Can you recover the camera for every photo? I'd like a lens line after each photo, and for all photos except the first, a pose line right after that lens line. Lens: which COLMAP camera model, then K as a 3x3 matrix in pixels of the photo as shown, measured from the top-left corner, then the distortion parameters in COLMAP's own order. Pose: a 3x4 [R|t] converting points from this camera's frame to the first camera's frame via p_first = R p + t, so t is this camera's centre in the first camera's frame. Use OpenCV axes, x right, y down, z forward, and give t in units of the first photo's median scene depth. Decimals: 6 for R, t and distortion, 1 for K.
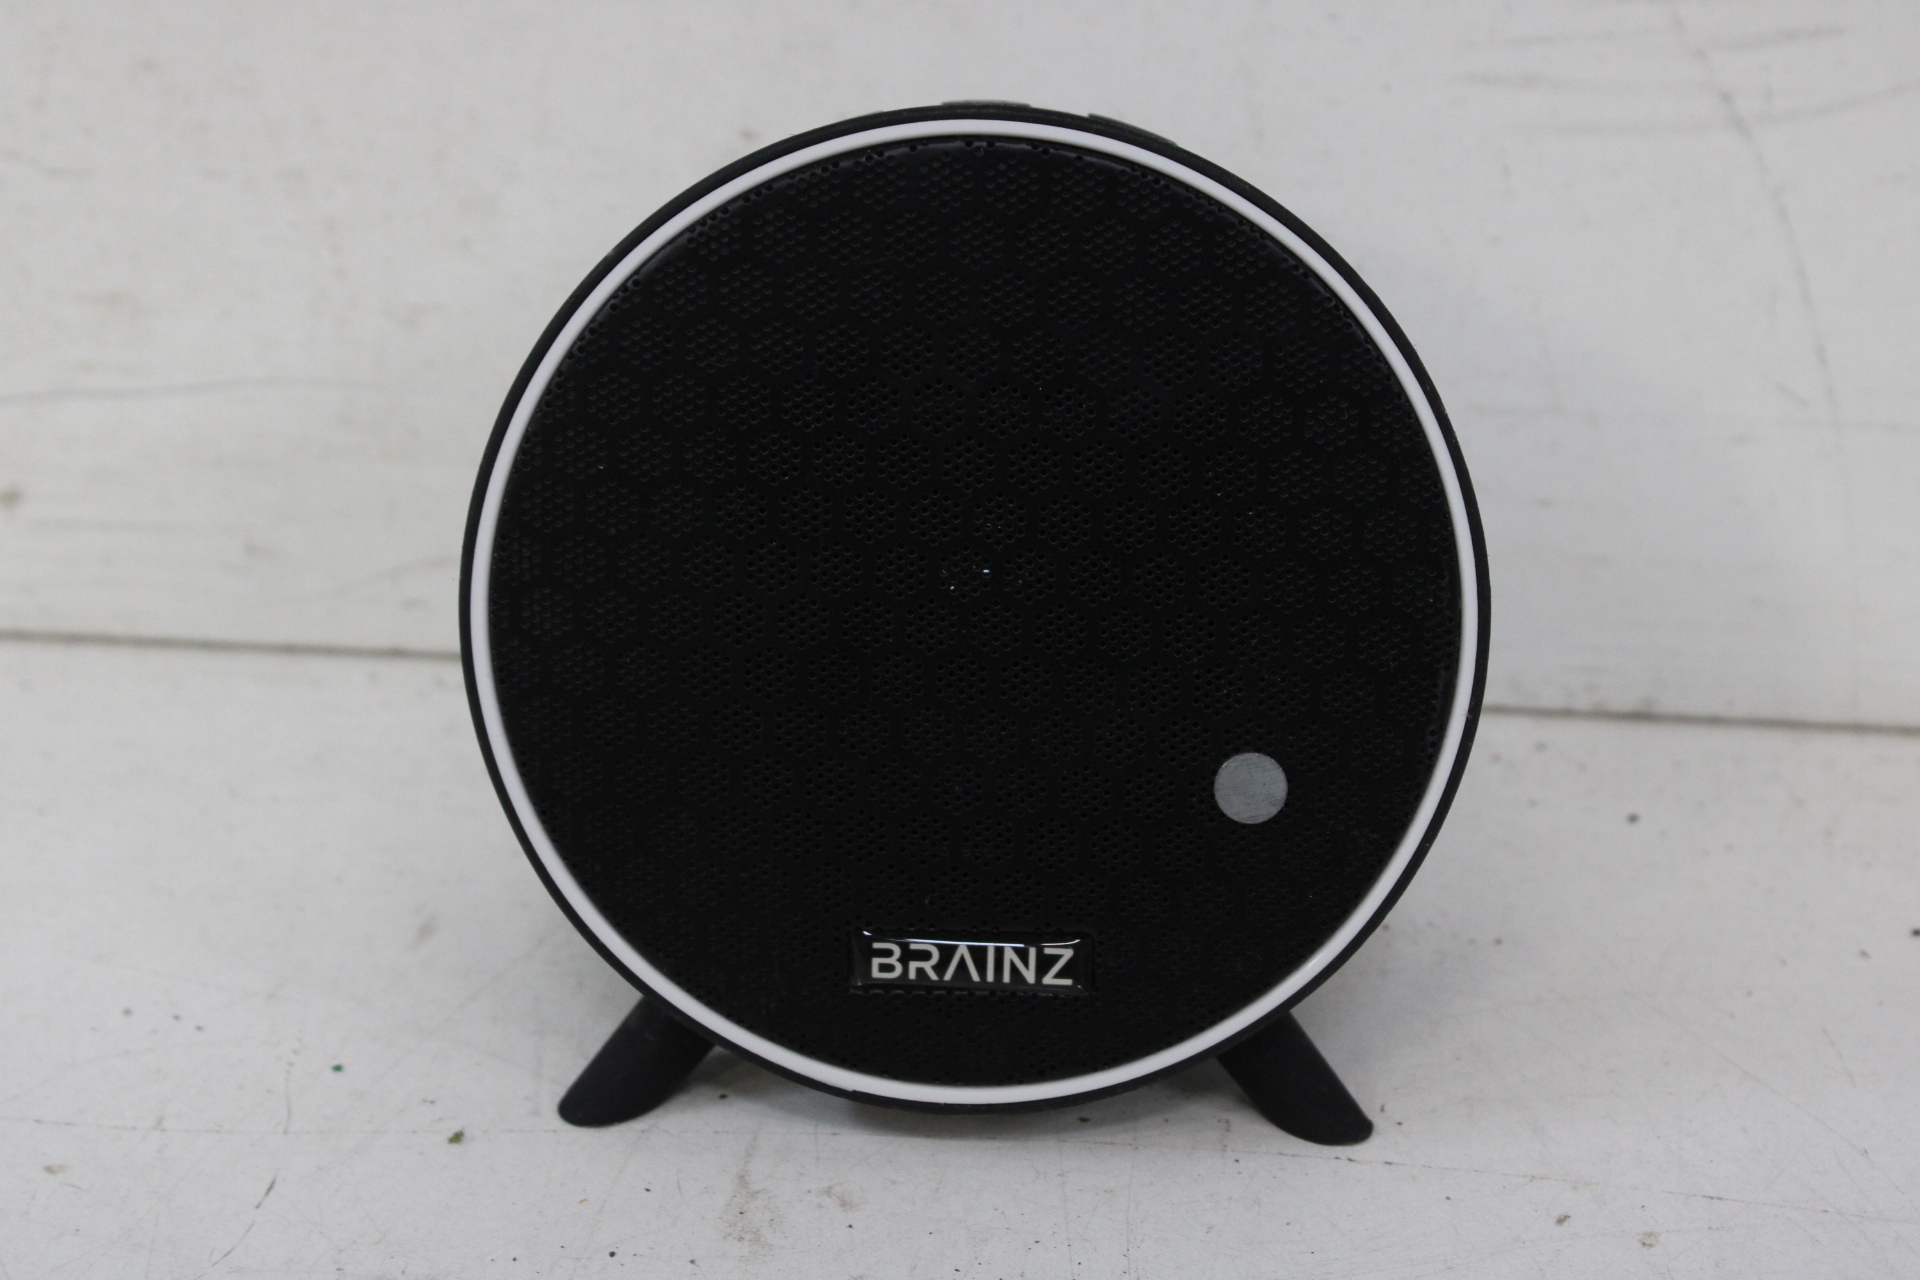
lens RADIAL K [[3622.6, 0, 960.0], [0, 3622.6, 640.0], [0, 0, 1]] dist [0.006613, 0.315537]
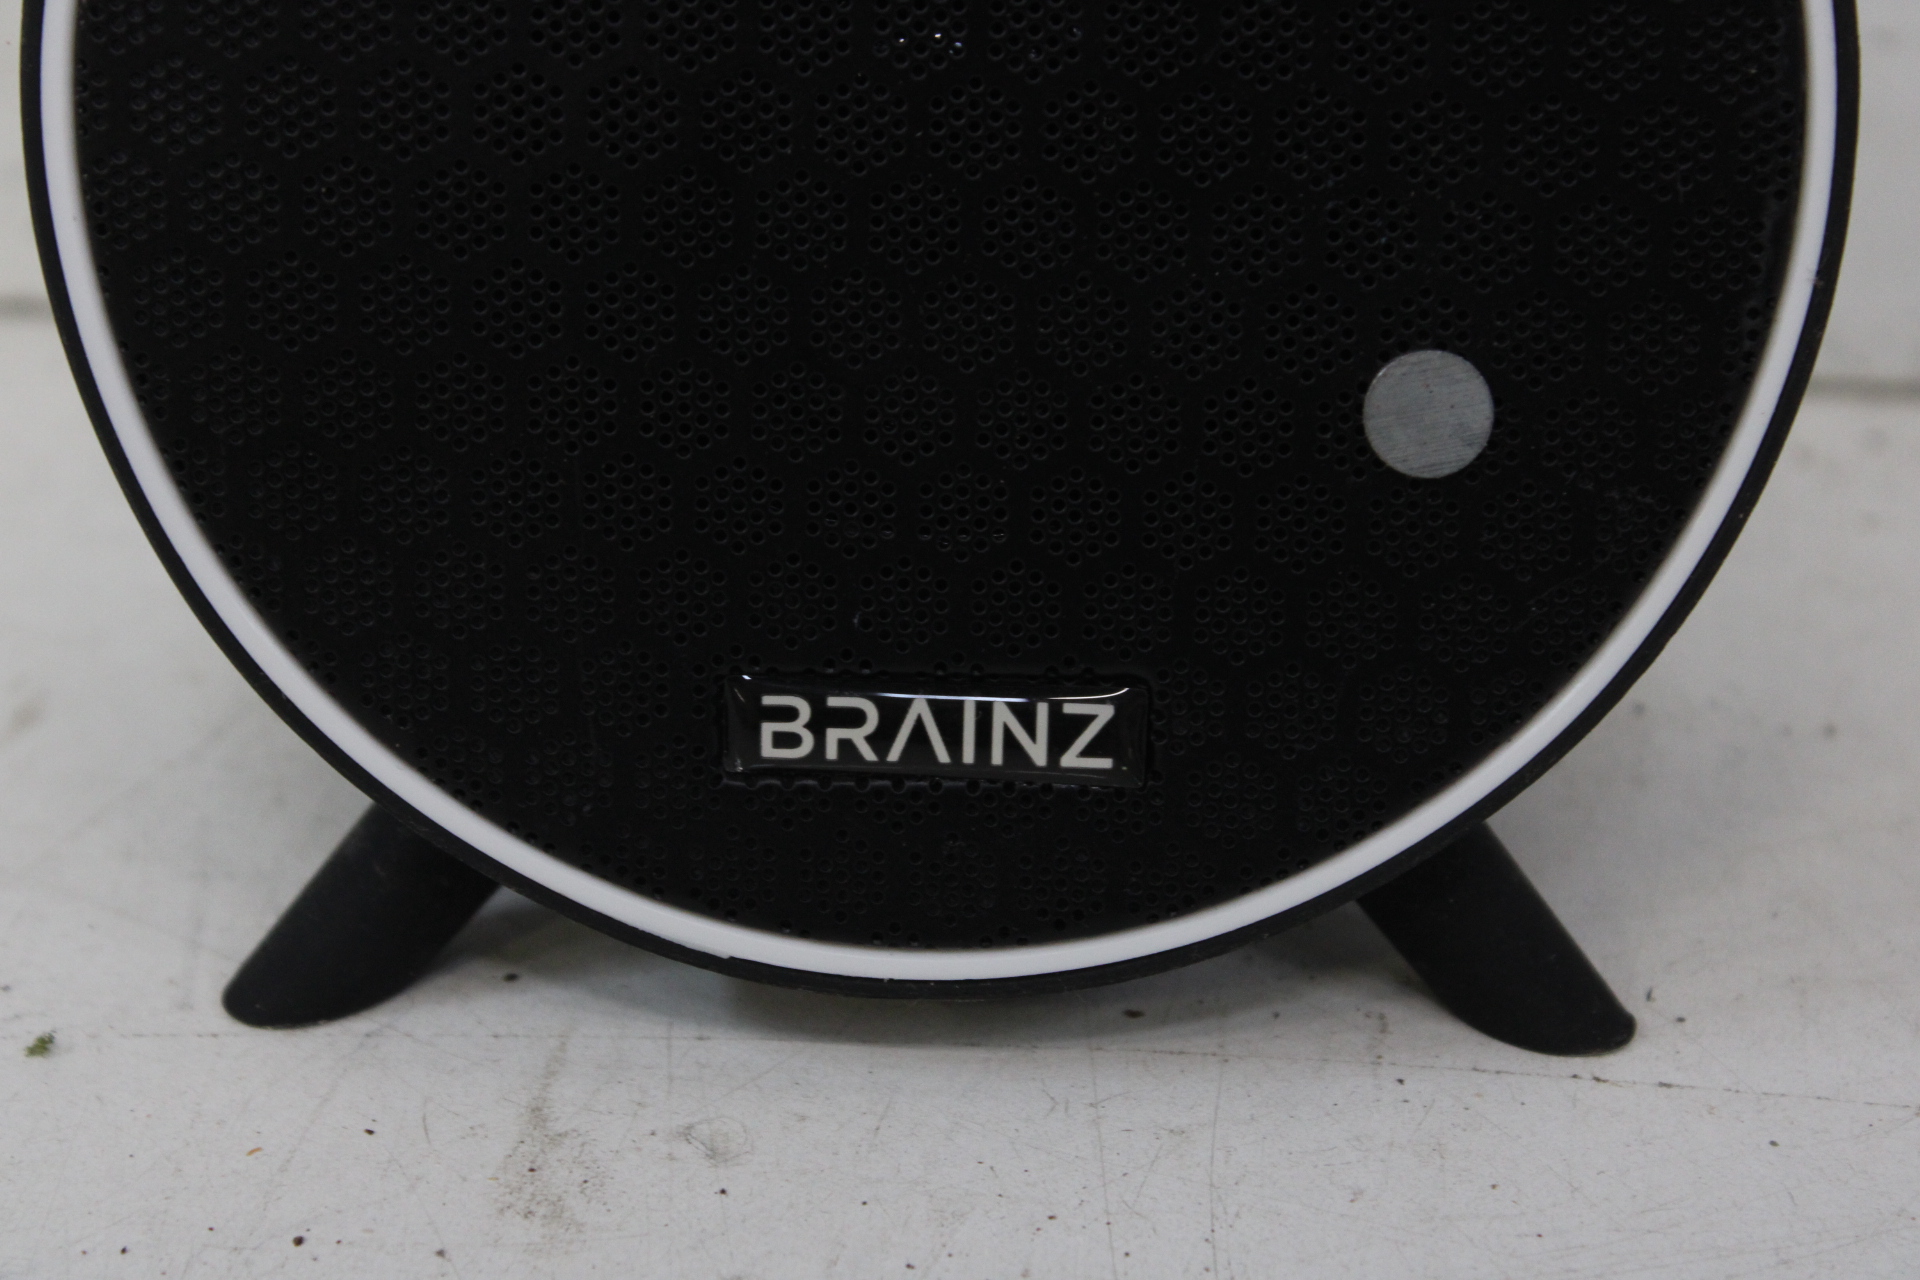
lens RADIAL K [[4500.4, 0, 960.0], [0, 4500.4, 640.0], [0, 0, 1]] dist [0.077307, 0.202652]
pose [[0.999992, -0.002948, -0.002734, 0.009040], [0.002985, 0.999903, 0.013569, 0.065708], [0.002693, -0.013577, 0.999904, 0.294617]]
